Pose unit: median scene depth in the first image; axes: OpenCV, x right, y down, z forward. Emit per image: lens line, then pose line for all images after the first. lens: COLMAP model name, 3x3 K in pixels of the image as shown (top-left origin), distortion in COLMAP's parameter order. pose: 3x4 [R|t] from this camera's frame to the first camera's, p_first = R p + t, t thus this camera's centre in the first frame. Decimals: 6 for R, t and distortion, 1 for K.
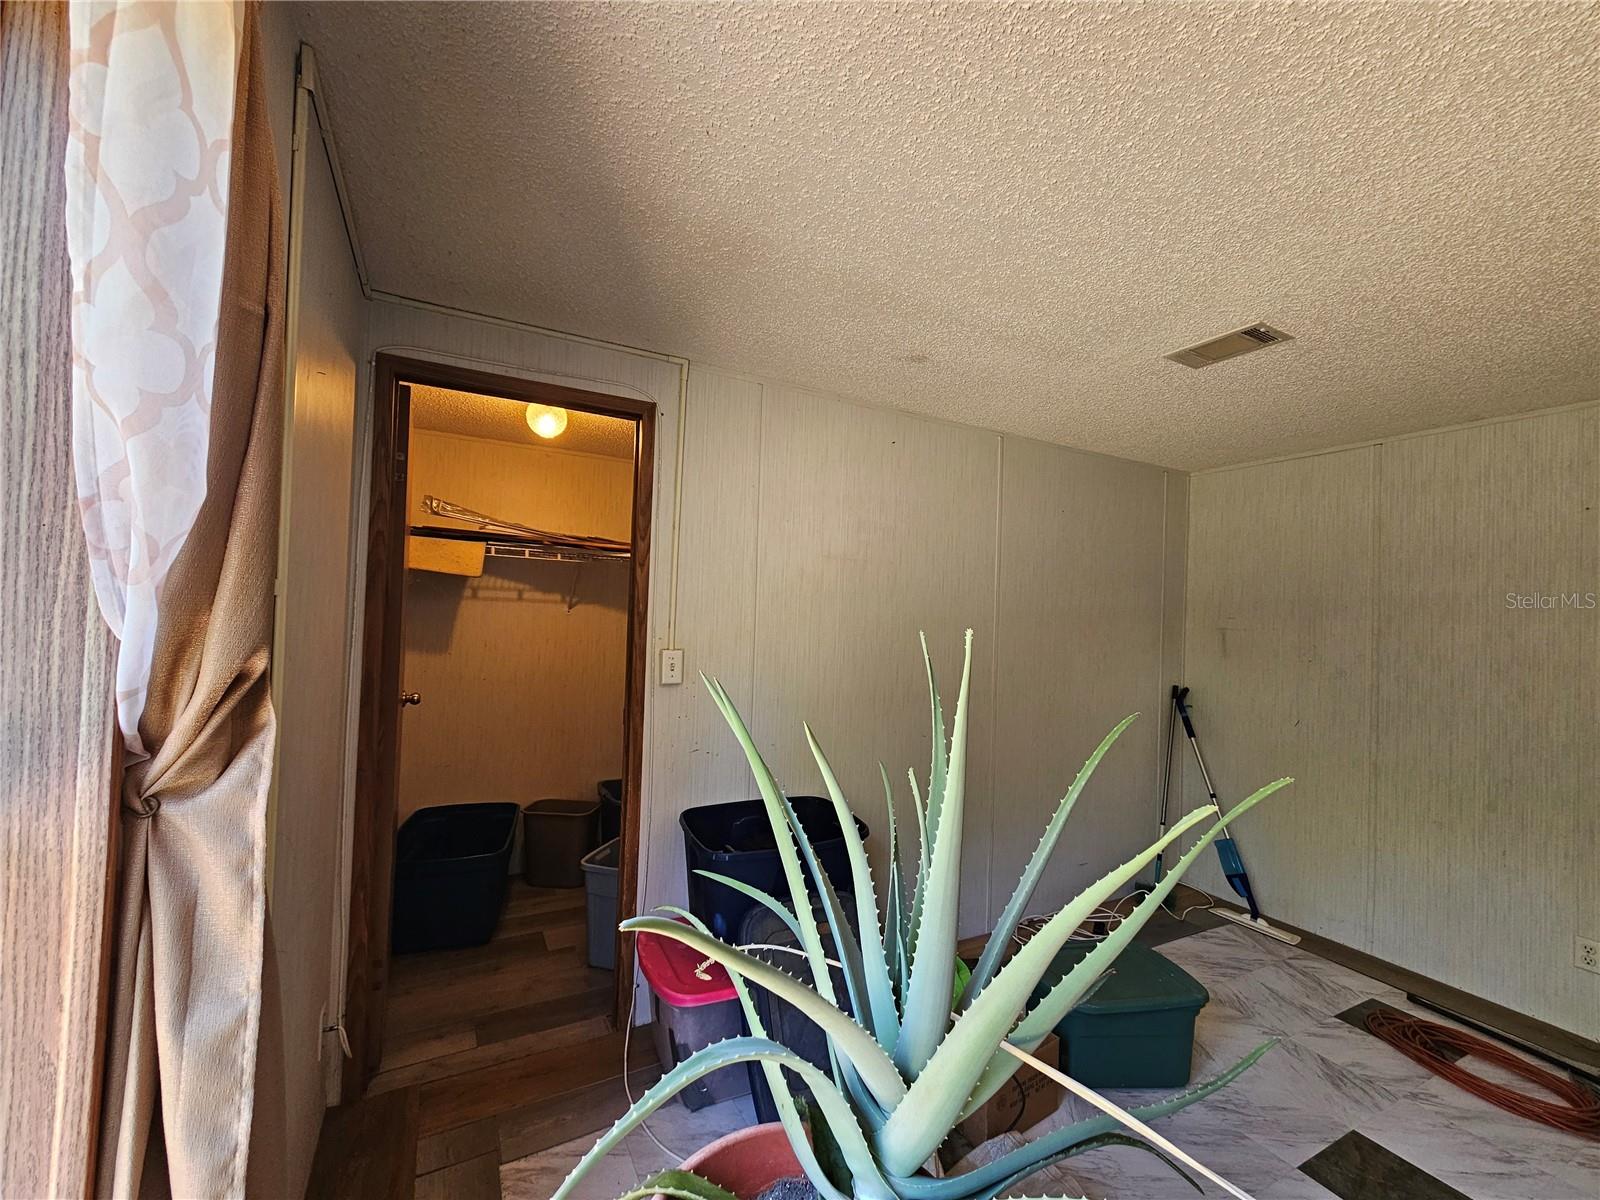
lens RADIAL K [[643.9, 0, 802.4], [0, 643.9, 608.8], [0, 0, 1]] dist [-0.001197, 0.000682]
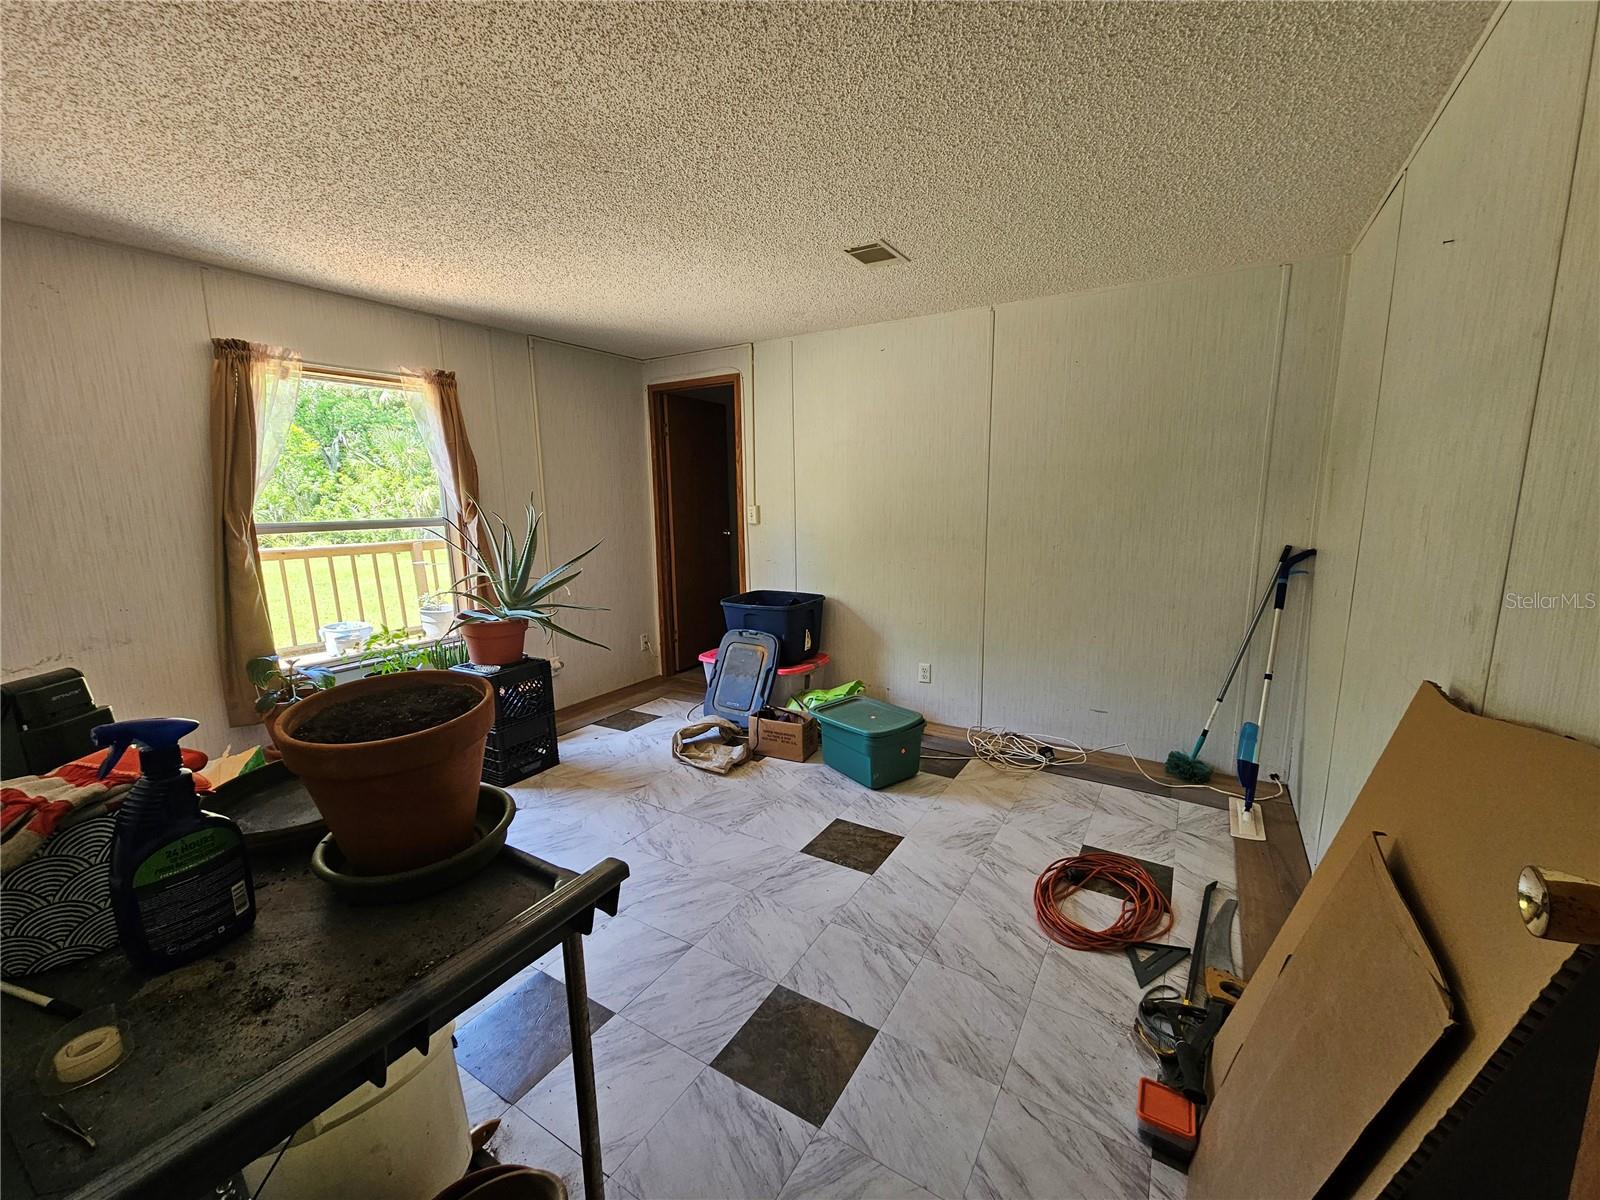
lens RADIAL K [[643.9, 0, 803.6], [0, 643.9, 601.1], [0, 0, 1]] dist [-0.001197, 0.000682]
pose [[0.520906, 0.099738, -0.847767, 1.384959], [0.040529, 0.989141, 0.141273, 0.073597], [0.852651, -0.107949, 0.511207, 0.116261]]
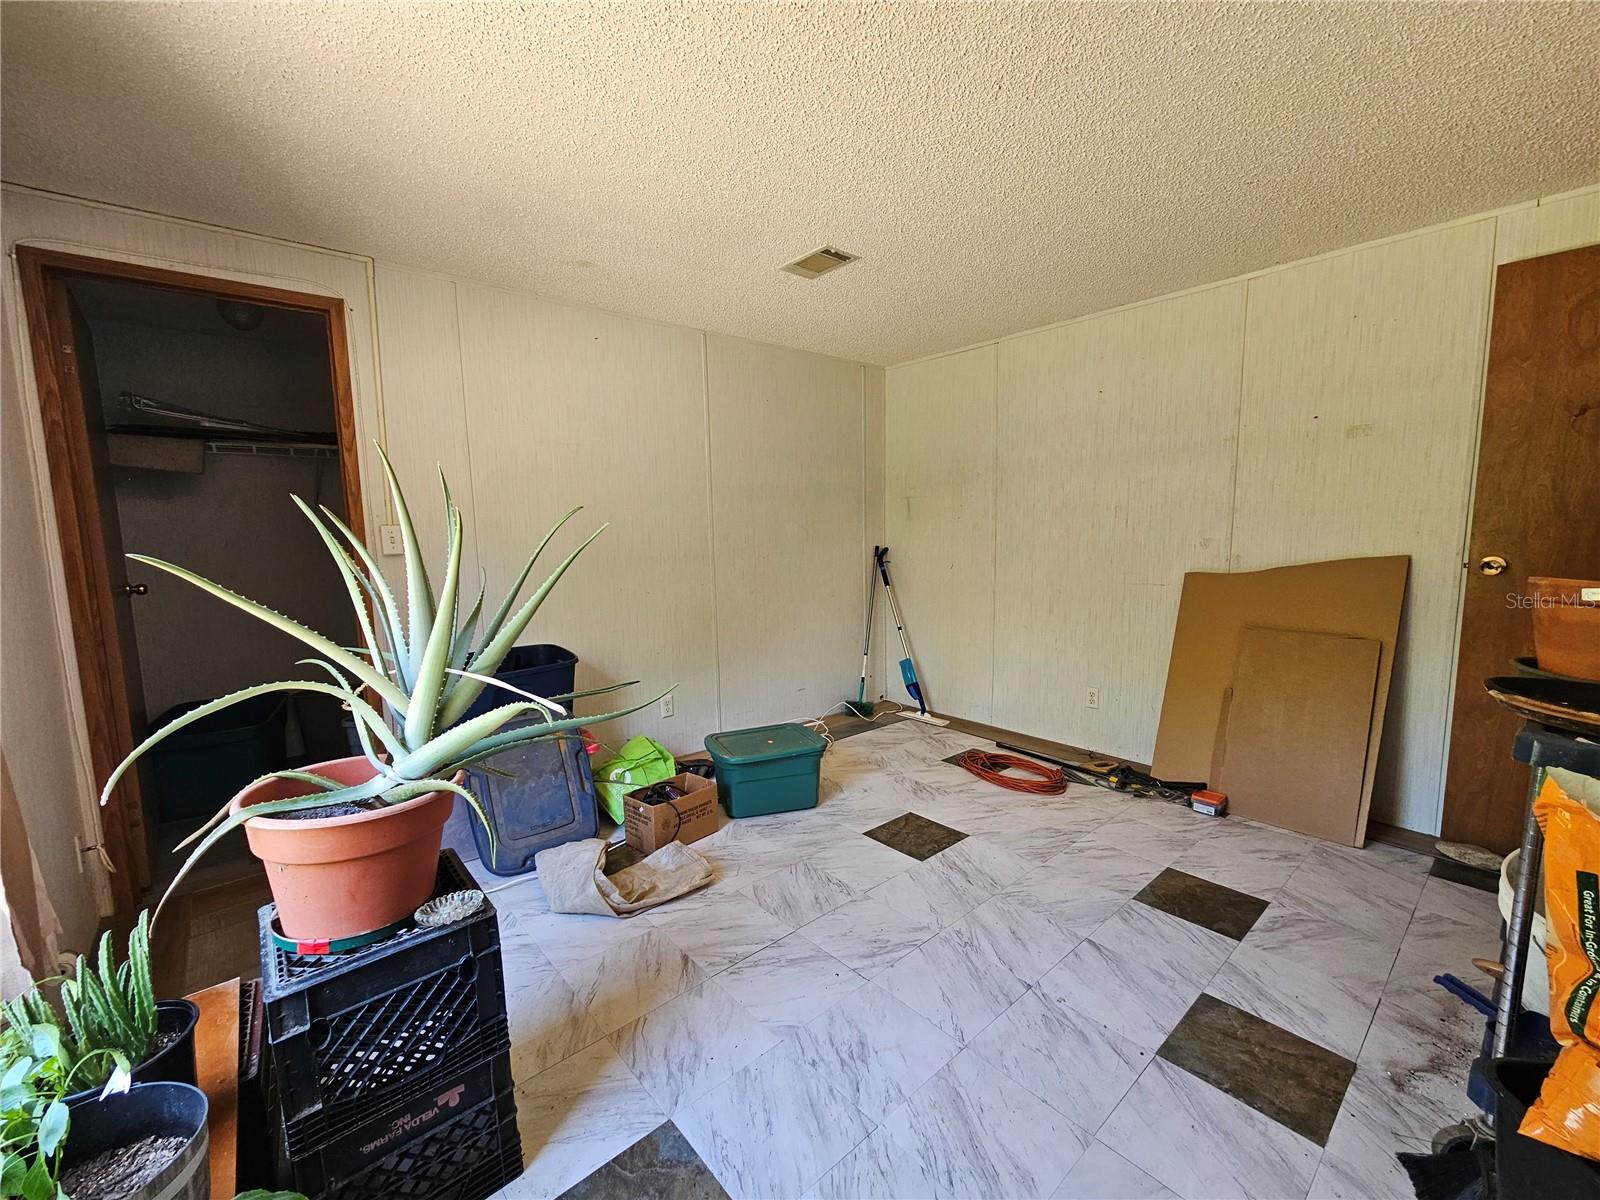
lens RADIAL K [[643.9, 0, 792.1], [0, 643.9, 604.8], [0, 0, 1]] dist [-0.001197, 0.000682]
pose [[0.975477, -0.078502, 0.205624, 0.228179], [0.050144, 0.988928, 0.139667, 0.072452], [-0.214311, -0.125931, 0.968613, -0.262941]]
